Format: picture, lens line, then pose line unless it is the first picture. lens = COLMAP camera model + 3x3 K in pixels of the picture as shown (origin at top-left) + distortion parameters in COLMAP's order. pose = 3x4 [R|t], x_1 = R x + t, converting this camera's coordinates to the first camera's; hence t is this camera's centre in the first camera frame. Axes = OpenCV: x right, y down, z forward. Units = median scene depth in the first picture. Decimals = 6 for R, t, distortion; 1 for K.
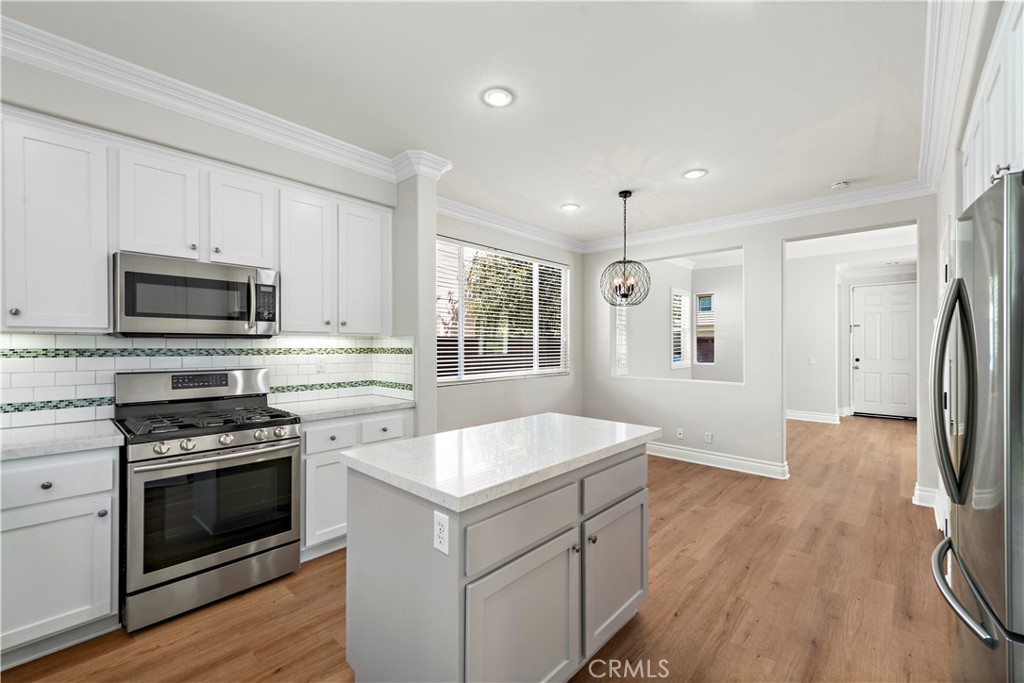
lens RADIAL K [[422.4, 0, 510.6], [0, 422.4, 344.1], [0, 0, 1]] dist [0.008693, -0.000357]
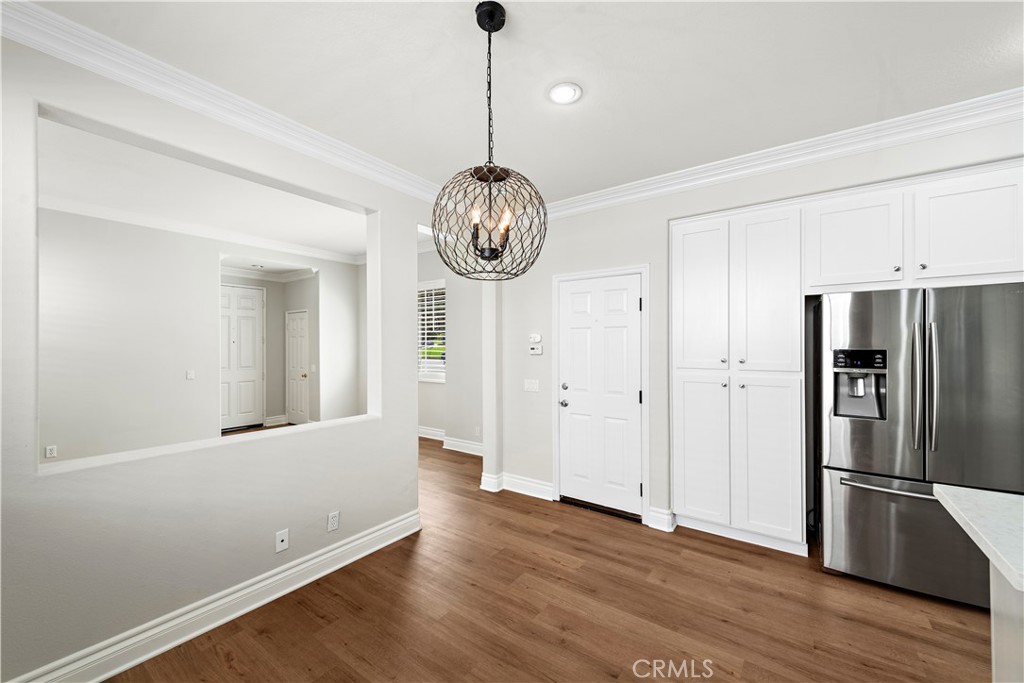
lens RADIAL K [[404.5, 0, 514.1], [0, 404.5, 346.0], [0, 0, 1]] dist [0.012653, -0.001646]
pose [[-0.129952, -0.001357, 0.991519, -0.161552], [0.001545, 0.999998, 0.001571, -0.024866], [-0.991519, 0.001737, -0.129949, 1.215019]]
